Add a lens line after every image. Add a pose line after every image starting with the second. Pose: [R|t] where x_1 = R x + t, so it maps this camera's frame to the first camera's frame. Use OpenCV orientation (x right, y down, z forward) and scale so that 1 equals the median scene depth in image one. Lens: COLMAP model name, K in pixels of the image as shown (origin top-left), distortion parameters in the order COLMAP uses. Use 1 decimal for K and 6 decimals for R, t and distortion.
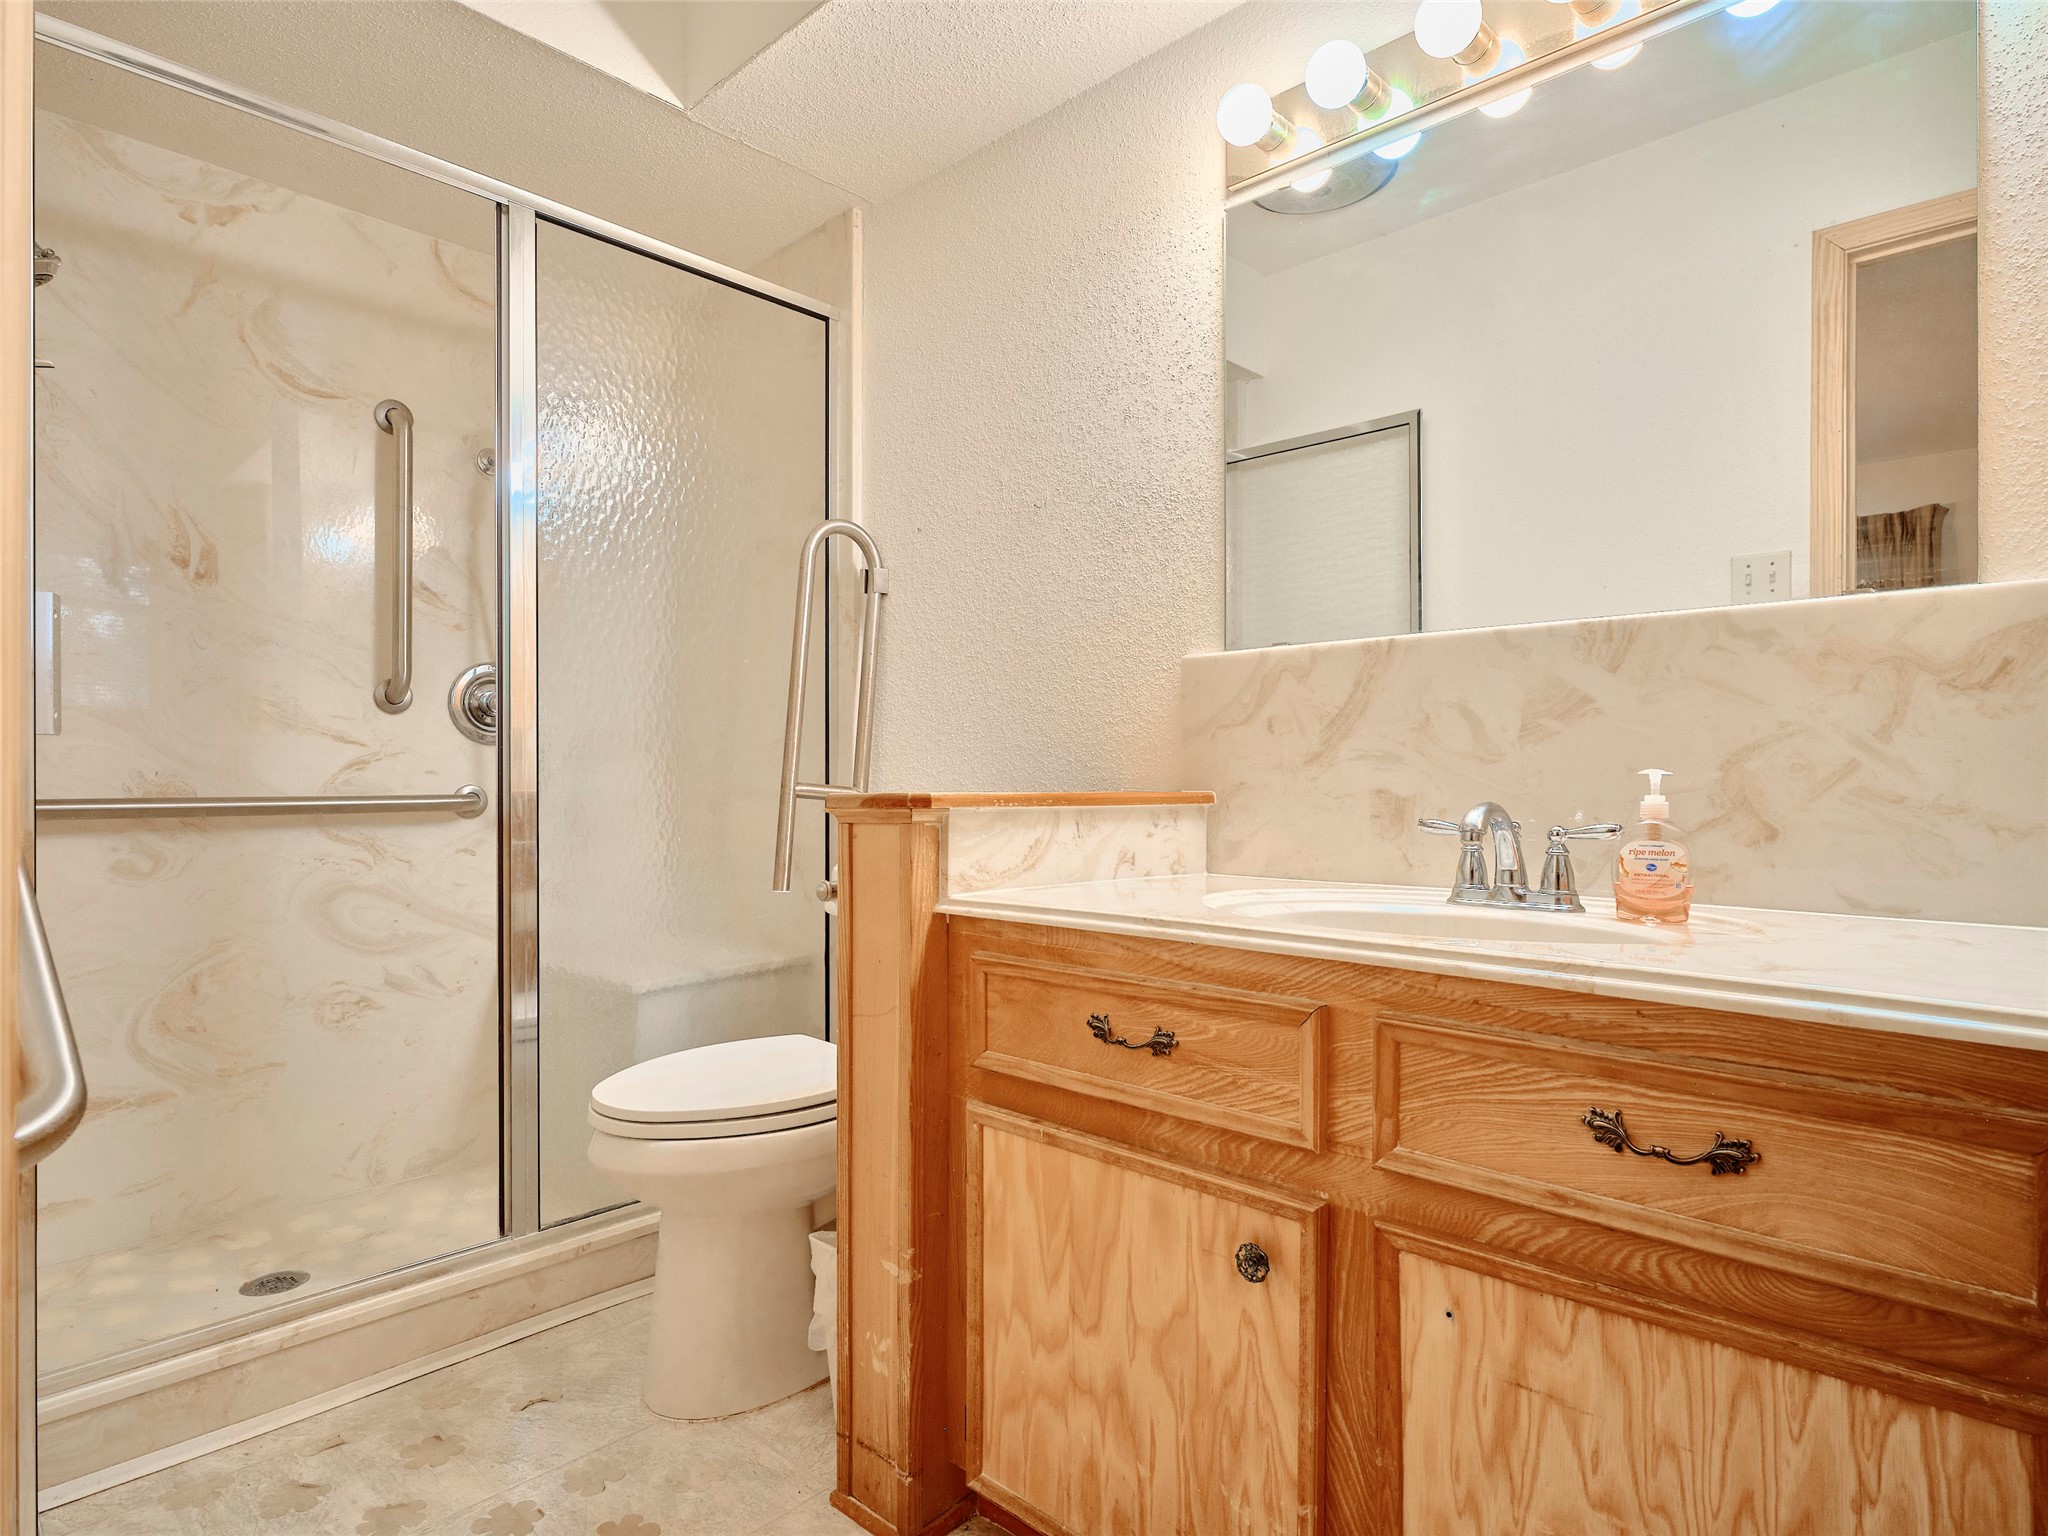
lens RADIAL K [[1122.7, 0, 1017.4], [0, 1122.7, 767.2], [0, 0, 1]] dist [0.000151, 0.000537]
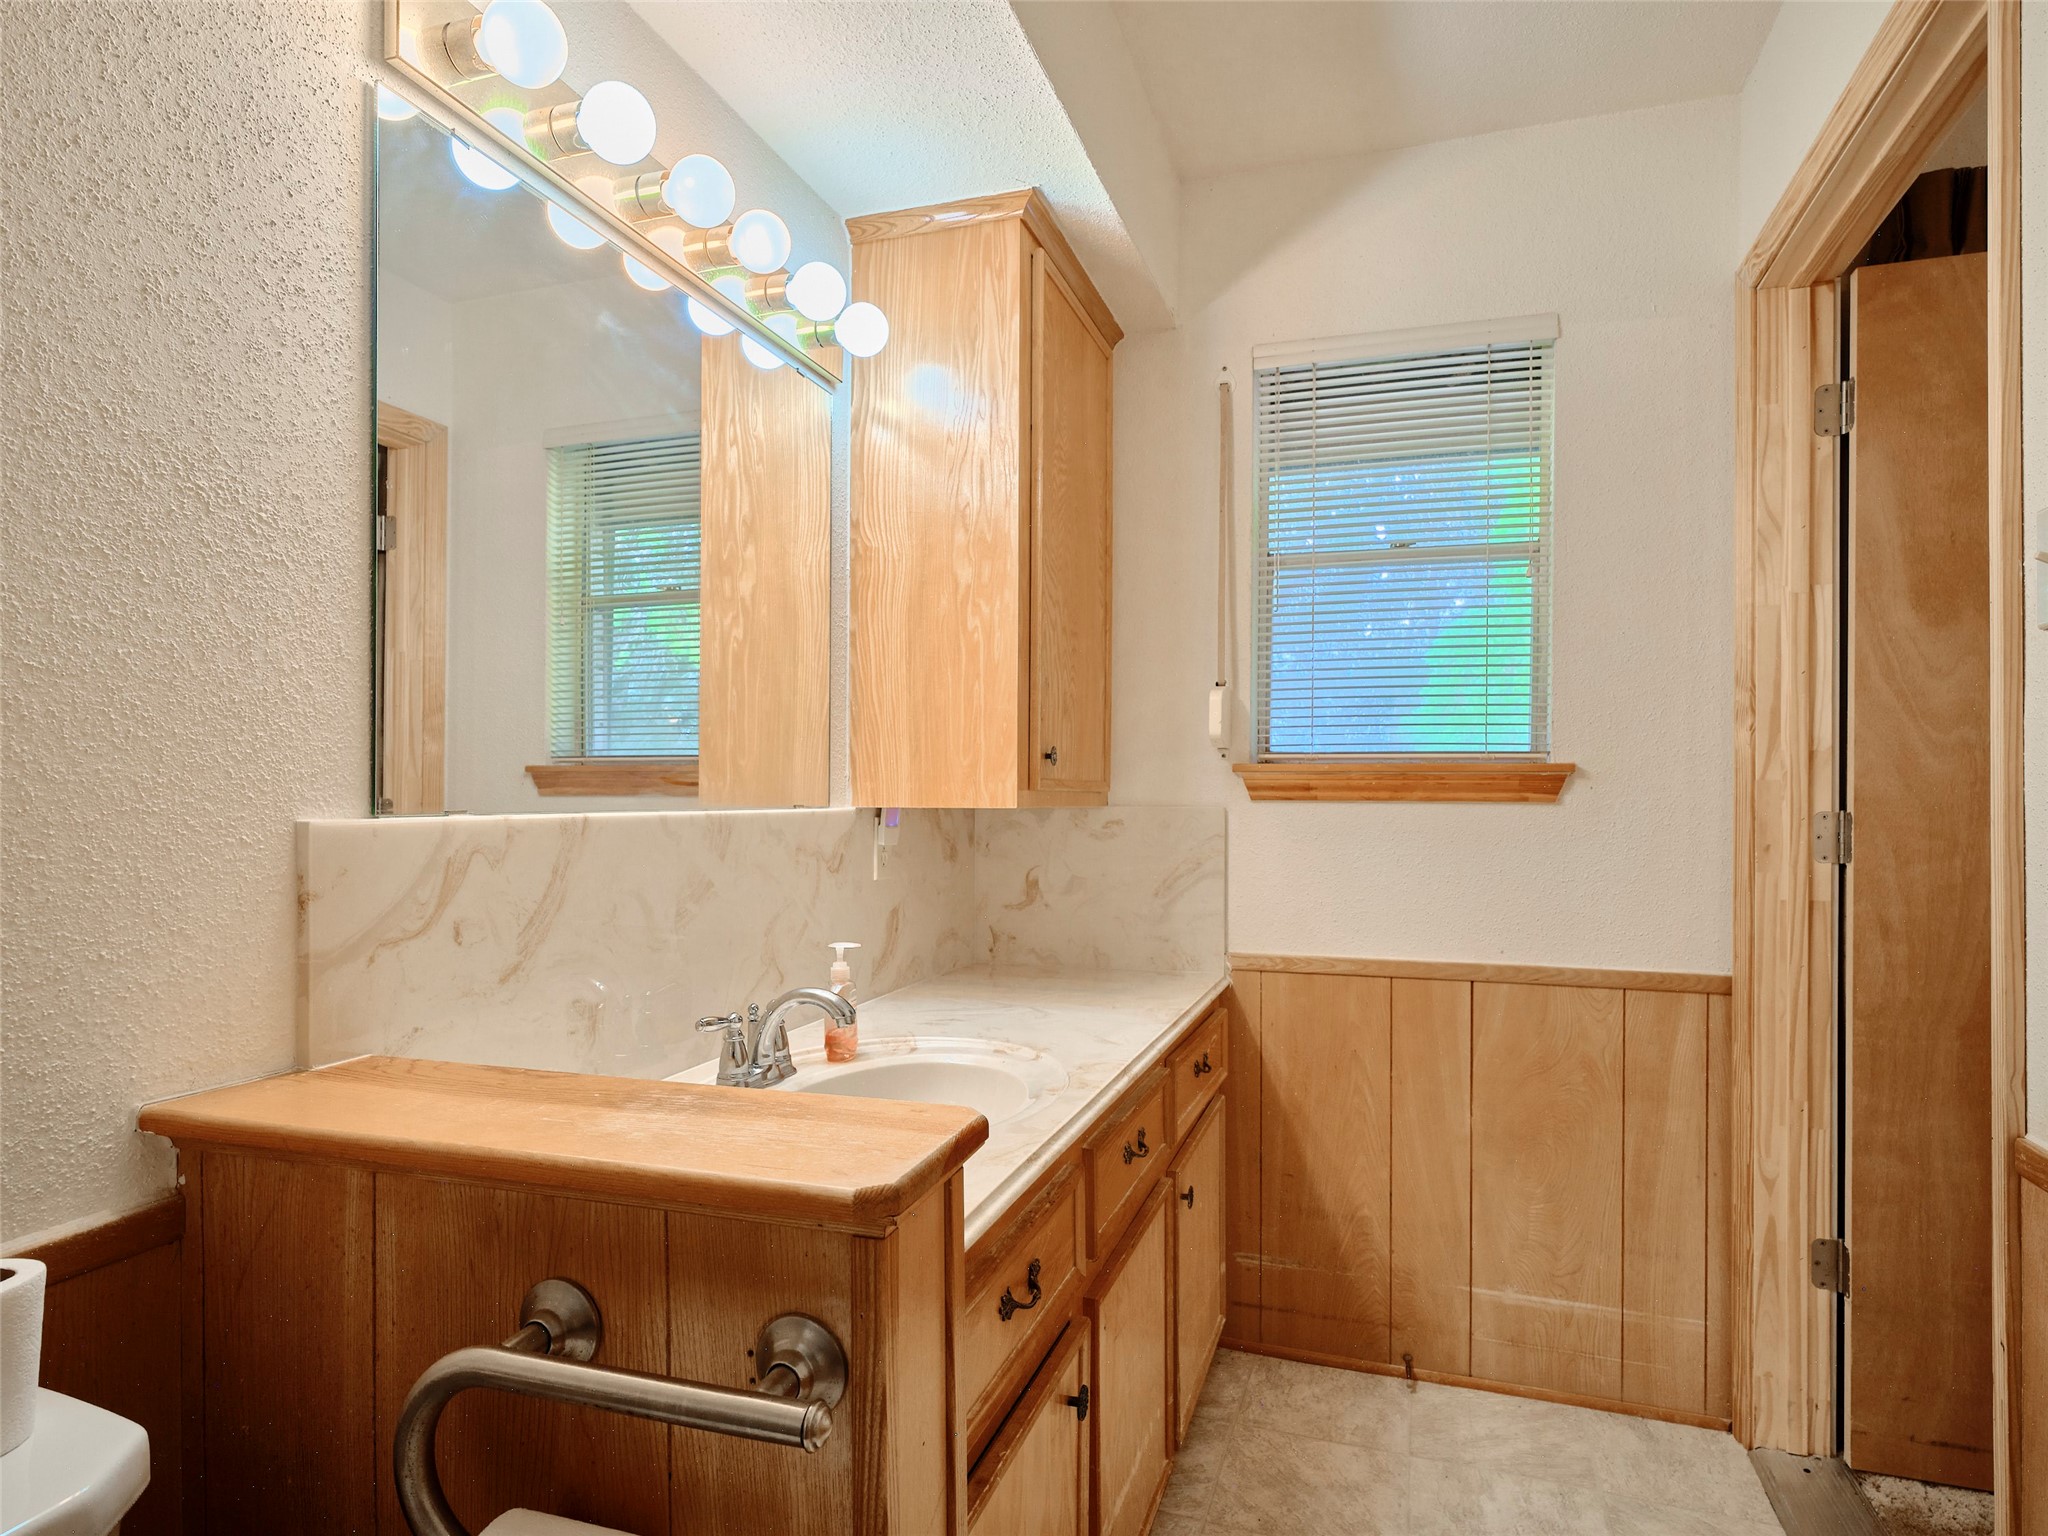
lens RADIAL K [[1197.6, 0, 1023.6], [0, 1197.6, 785.3], [0, 0, 1]] dist [0.003413, 0.001001]
pose [[-0.431538, 0.002411, 0.902092, -0.579166], [-0.010388, 0.999917, -0.007642, -0.126720], [-0.902035, -0.012669, -0.431477, 1.026376]]
